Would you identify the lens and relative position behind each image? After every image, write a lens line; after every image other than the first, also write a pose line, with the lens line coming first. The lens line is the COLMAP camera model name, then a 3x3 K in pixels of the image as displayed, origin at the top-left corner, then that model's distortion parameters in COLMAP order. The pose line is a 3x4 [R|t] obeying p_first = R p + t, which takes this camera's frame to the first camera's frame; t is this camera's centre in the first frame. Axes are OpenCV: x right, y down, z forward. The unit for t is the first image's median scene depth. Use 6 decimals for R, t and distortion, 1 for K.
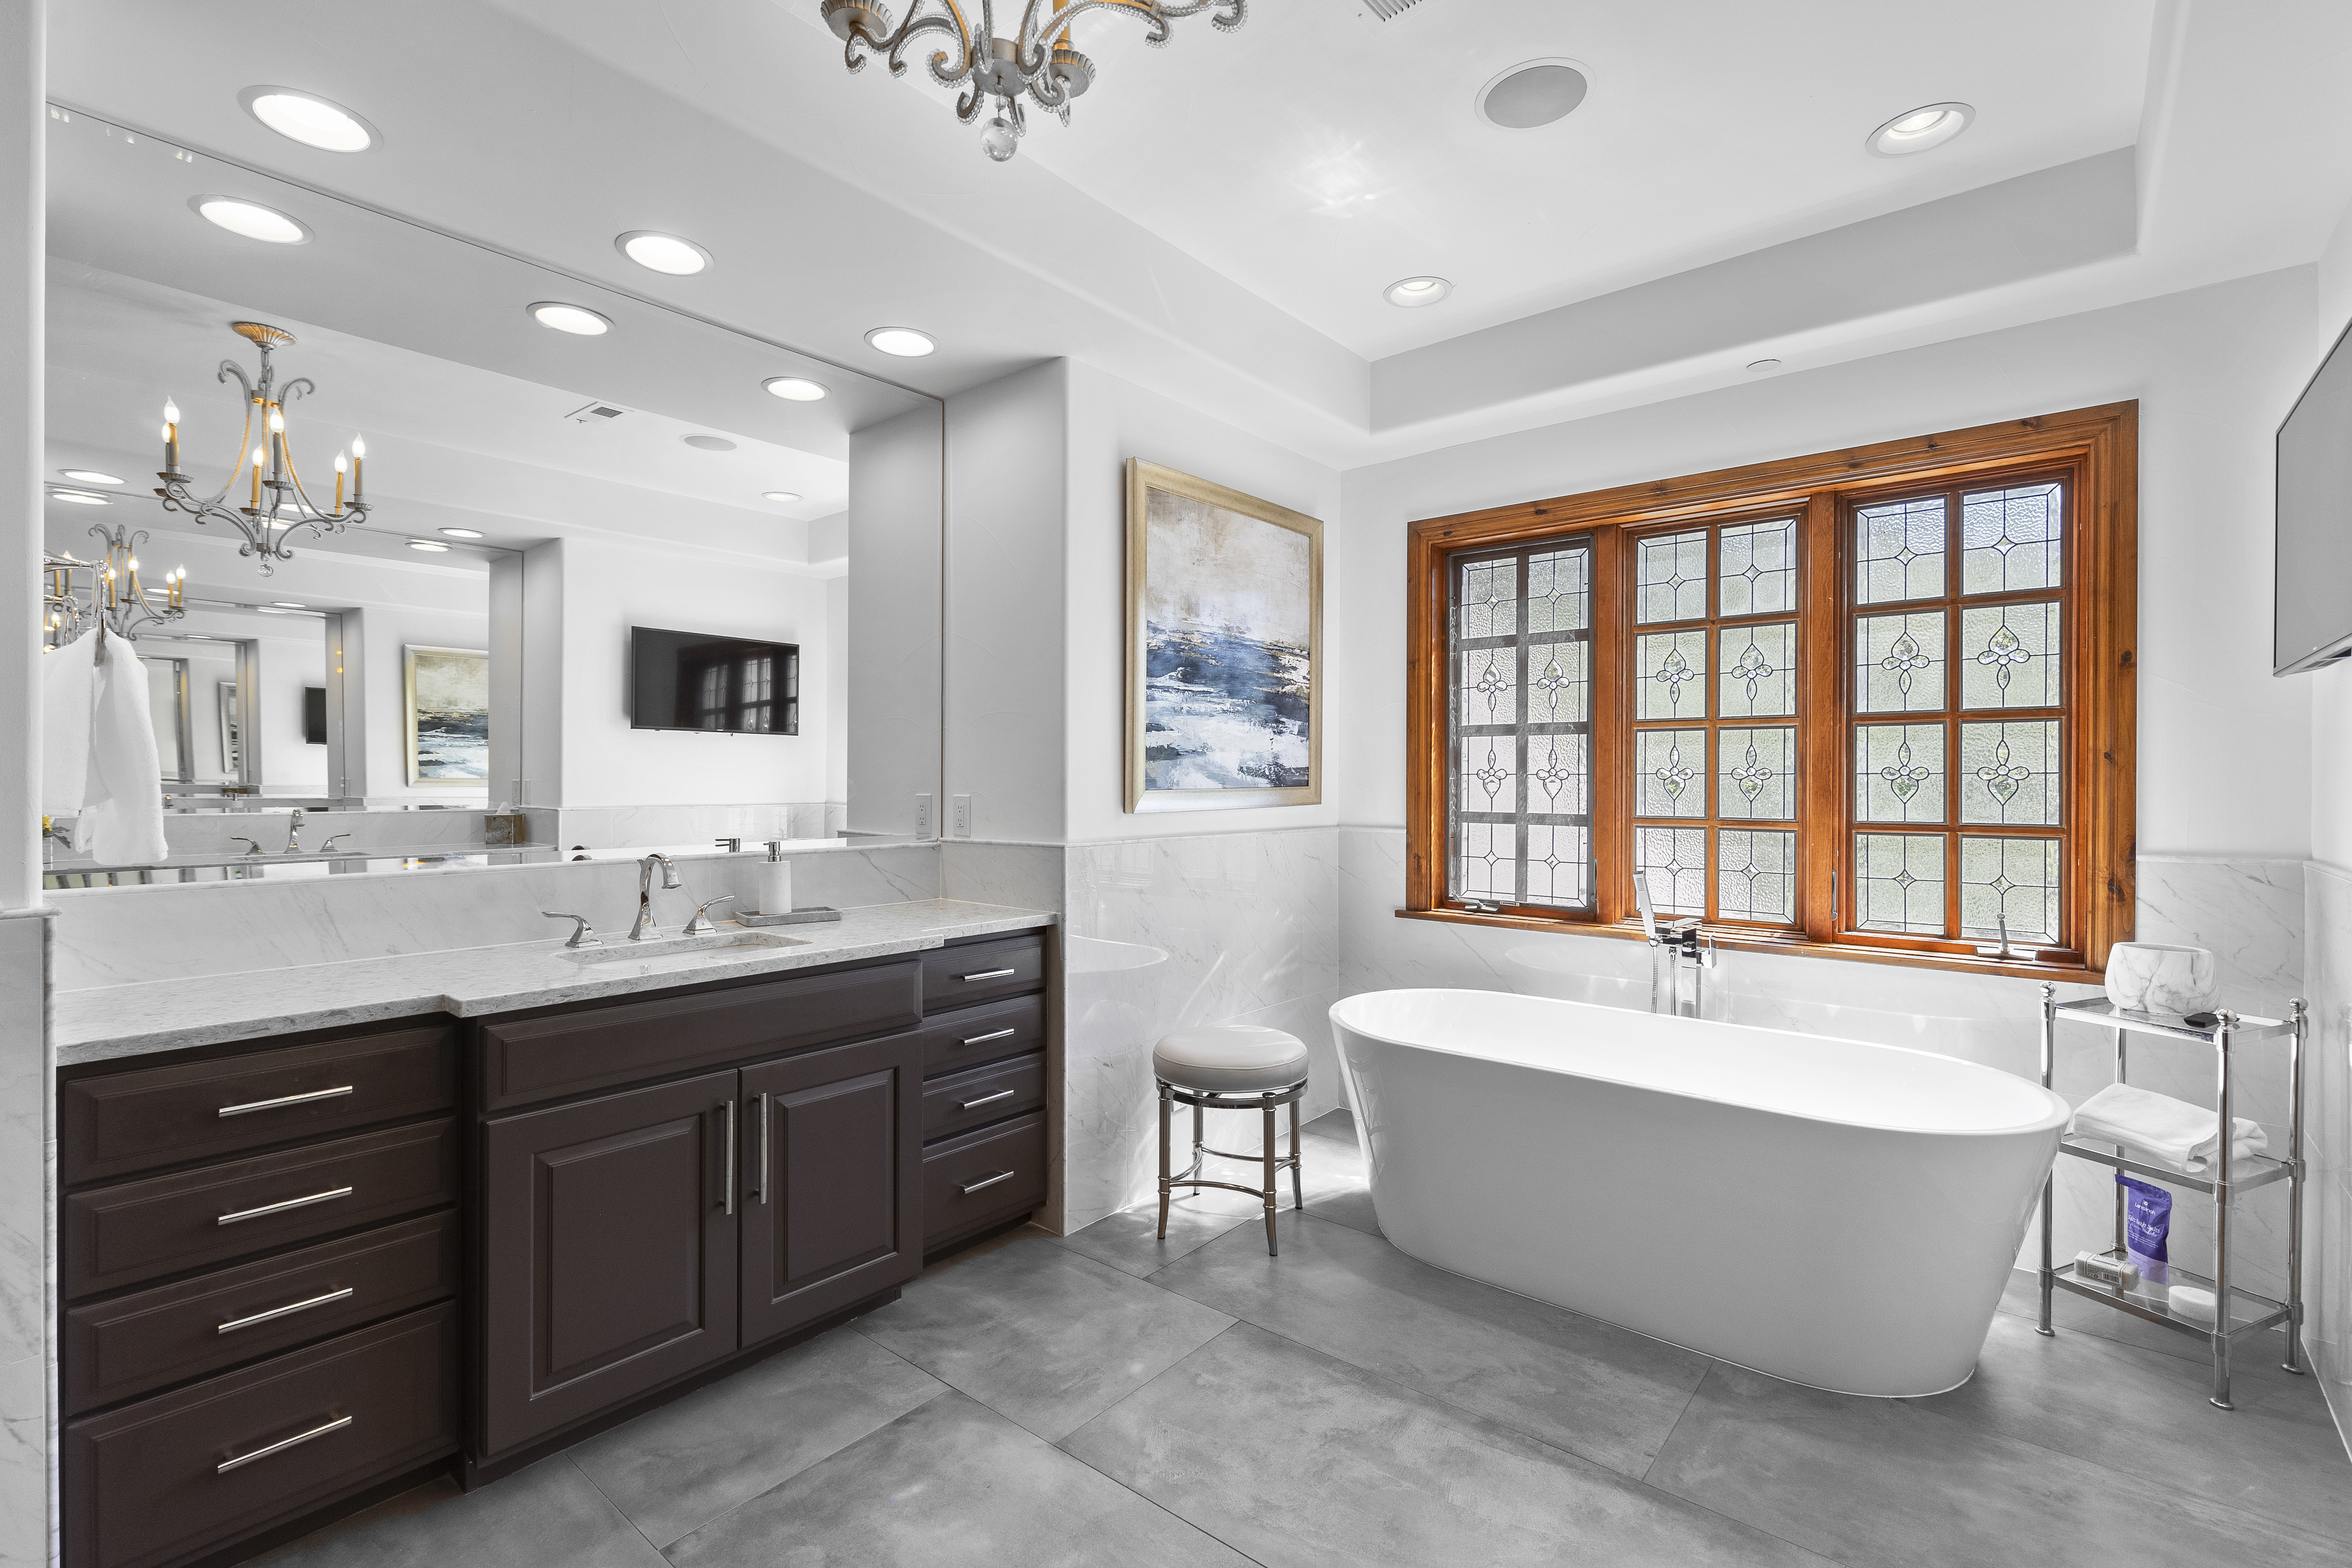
lens RADIAL K [[1060.1, 0, 1185.7], [0, 1060.1, 777.1], [0, 0, 1]] dist [0.008375, -0.002322]
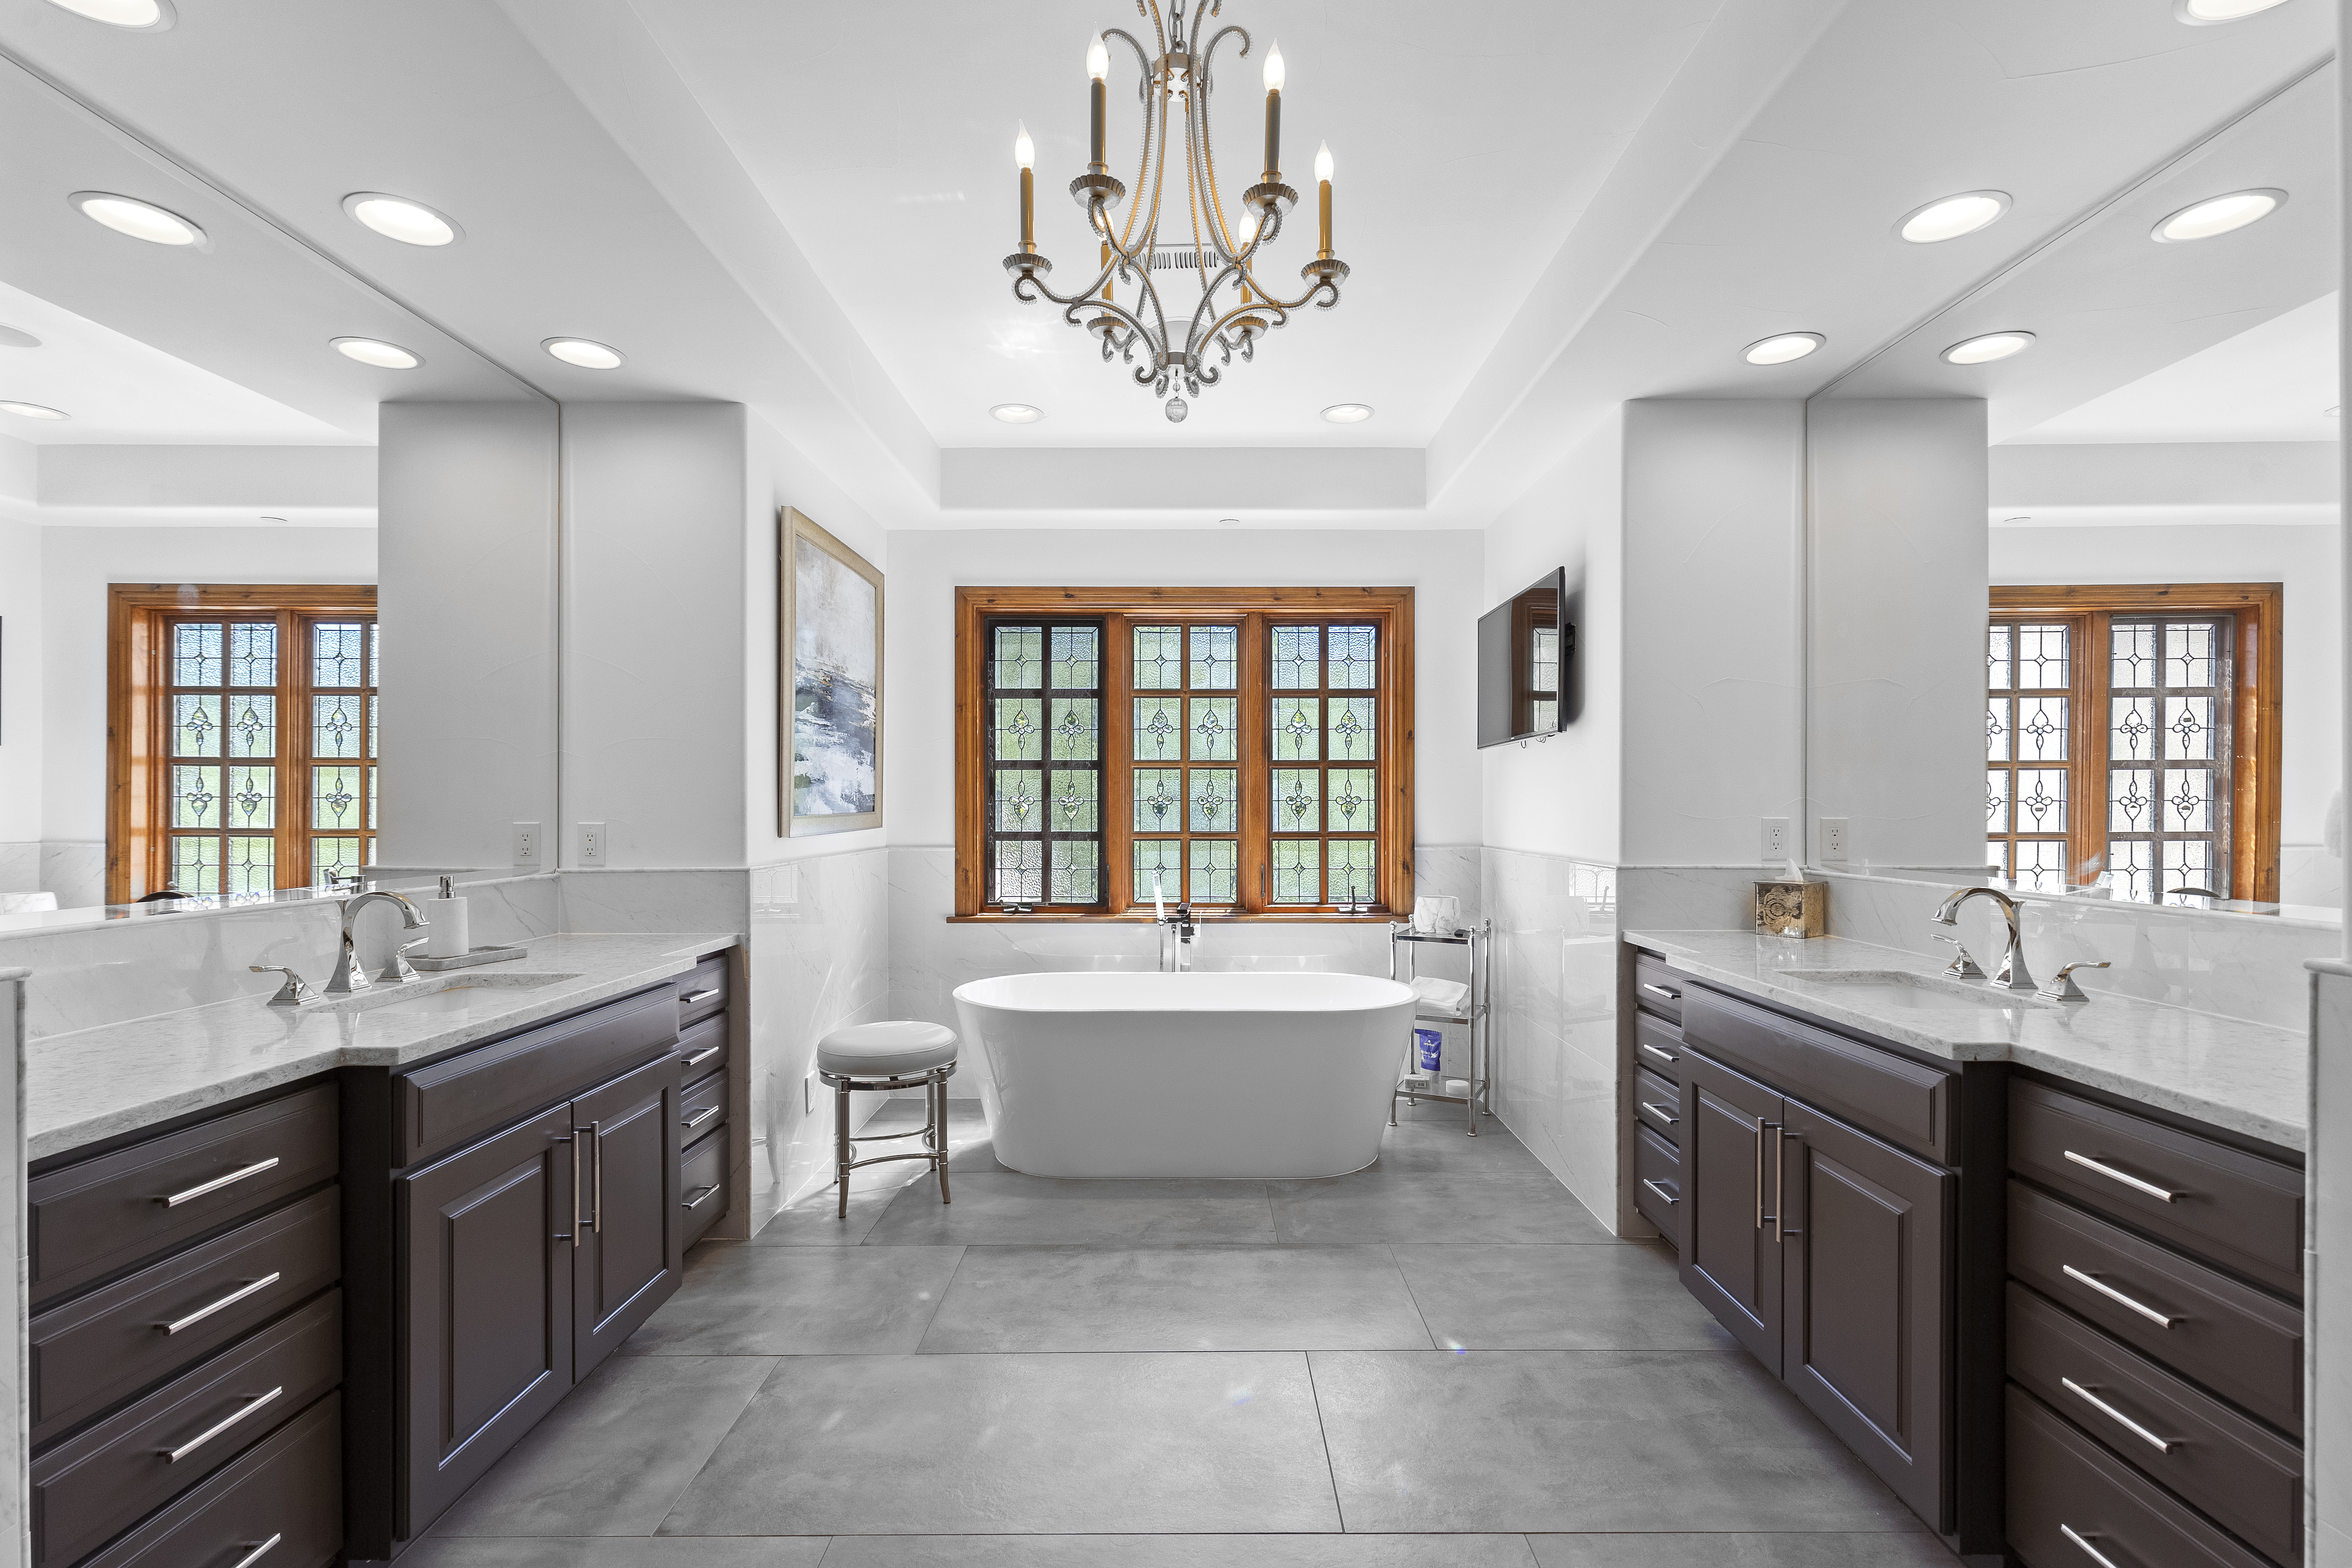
lens RADIAL K [[1060.1, 0, 1195.5], [0, 1060.1, 795.3], [0, 0, 1]] dist [0.008375, -0.002322]
pose [[0.767141, 0.003022, 0.641471, -0.467044], [0.001239, 0.999980, -0.006192, -0.001466], [-0.641477, 0.005545, 0.767122, -0.099346]]
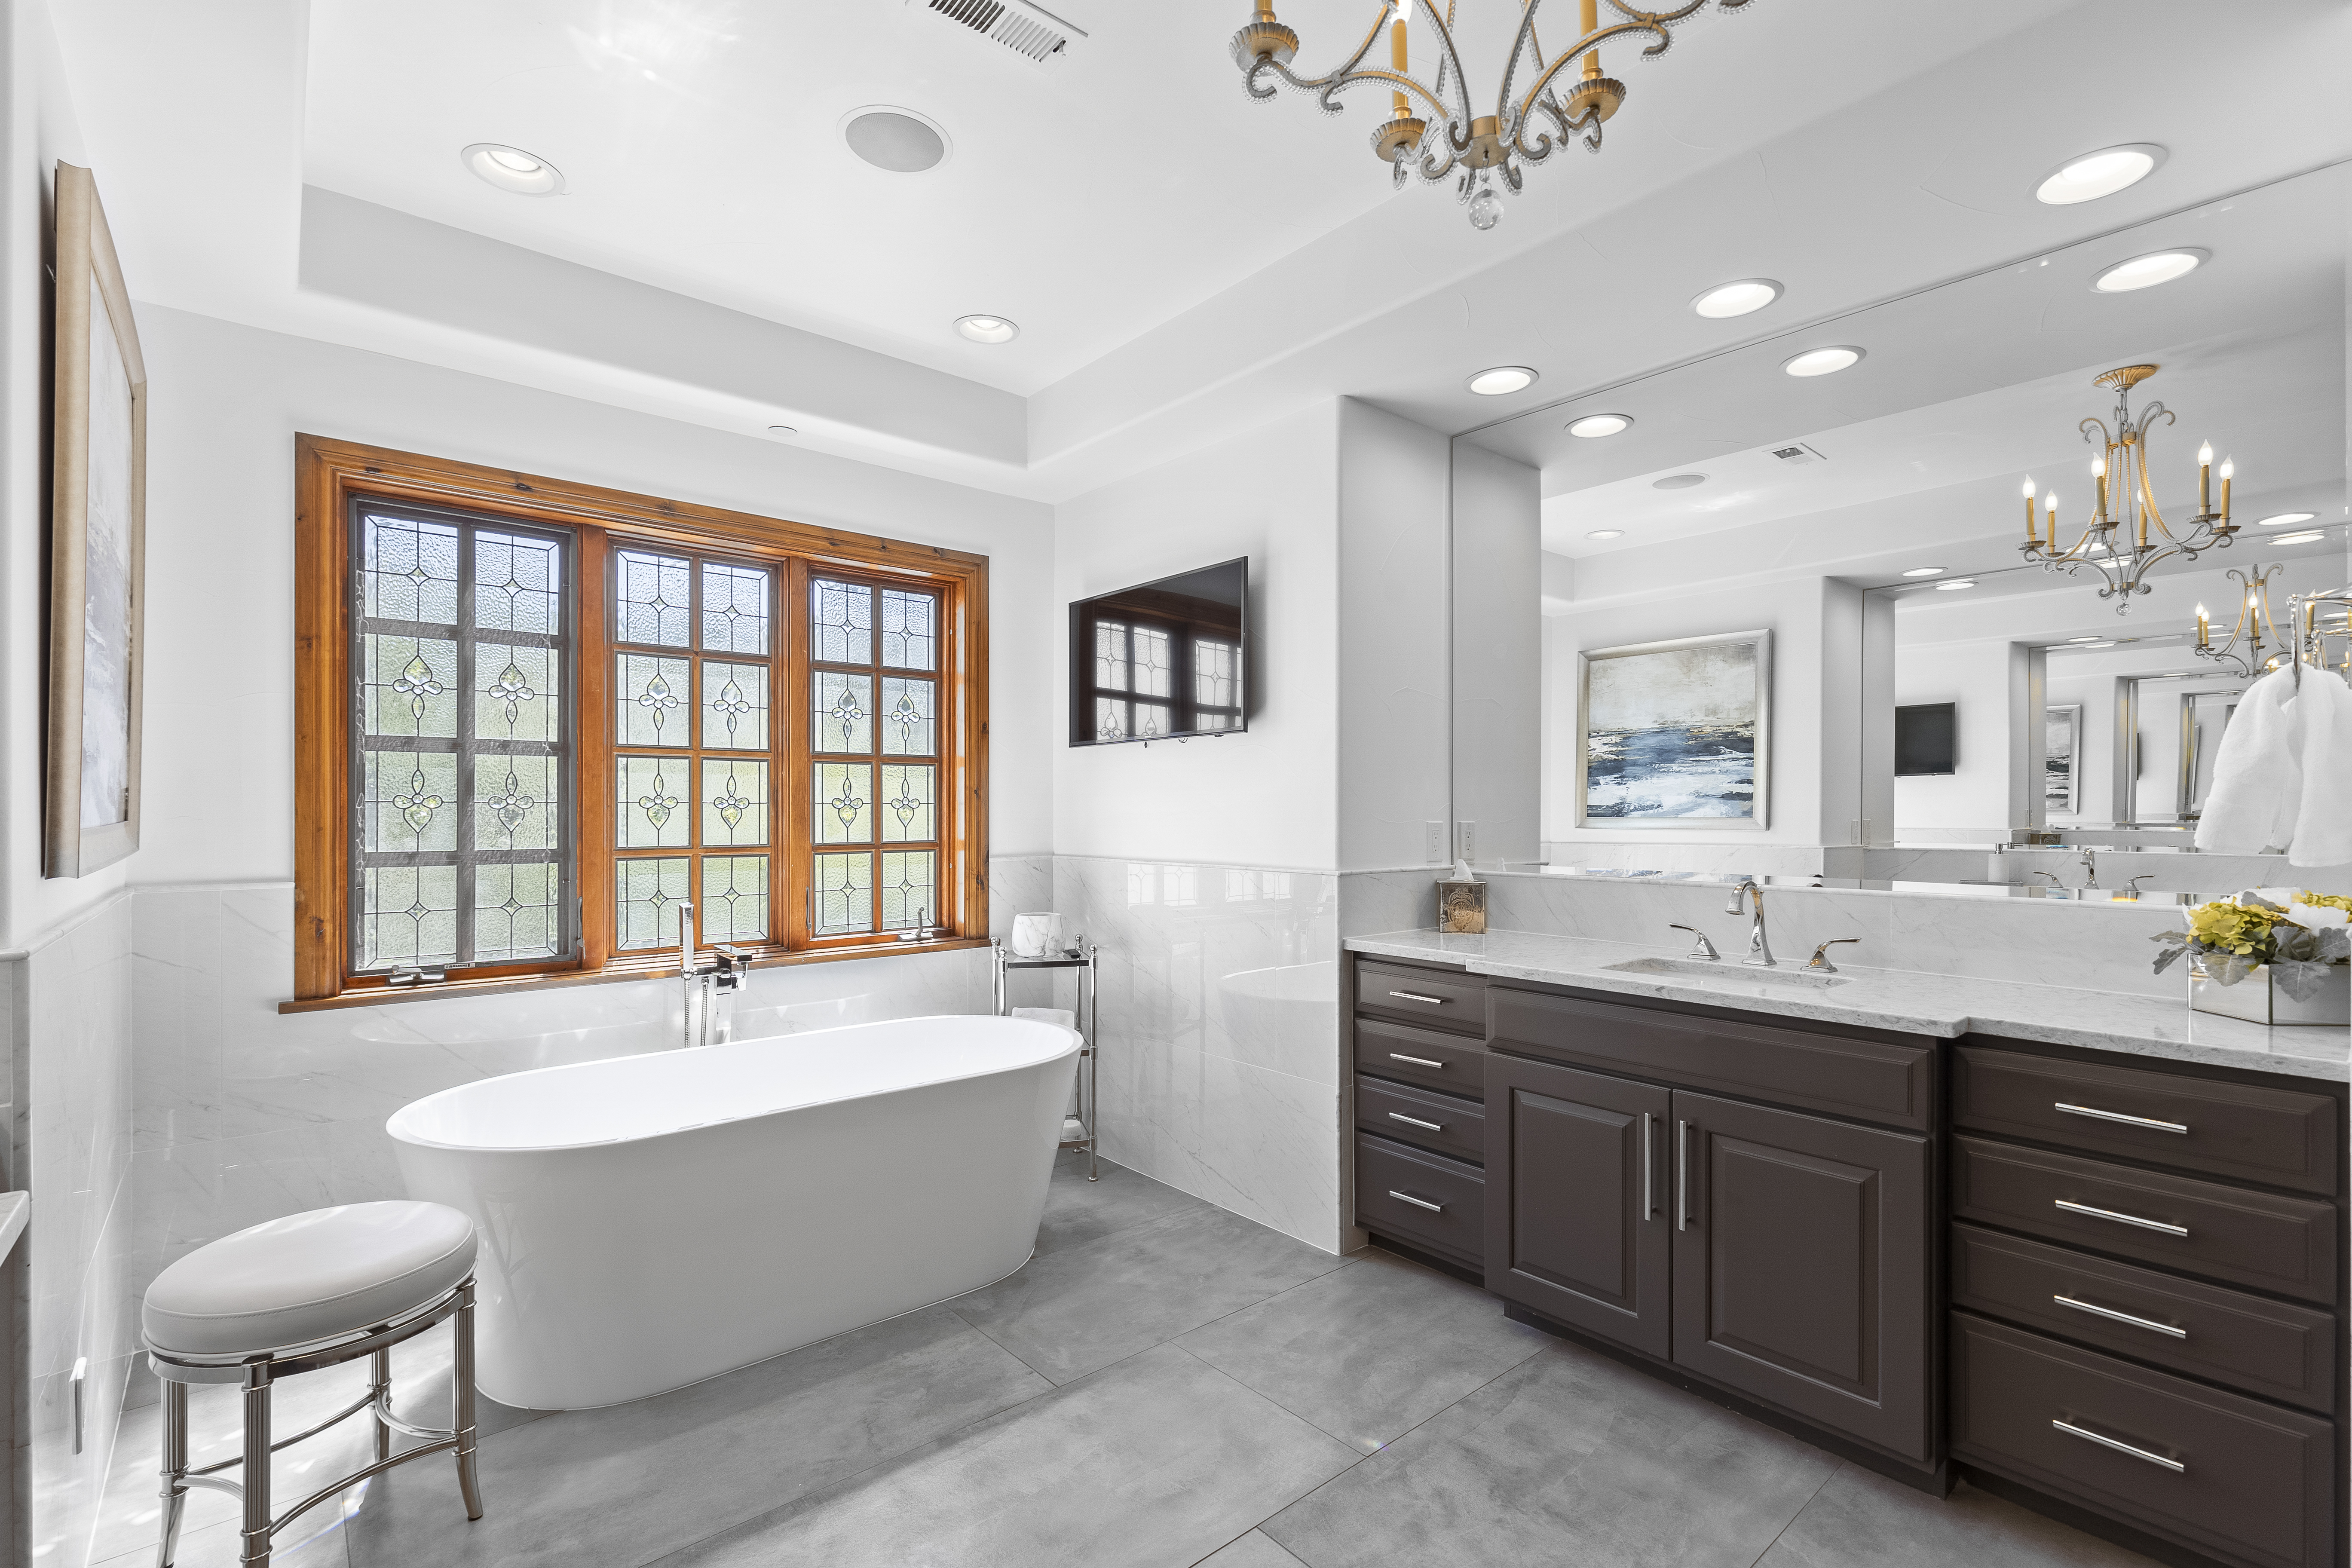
lens RADIAL K [[1060.1, 0, 1179.6], [0, 1060.1, 801.4], [0, 0, 1]] dist [0.008375, -0.002322]
pose [[0.173243, 0.004144, 0.984870, -0.501841], [-0.002009, 0.999991, -0.003855, -0.001505], [-0.984877, -0.001311, 0.173250, 0.440434]]
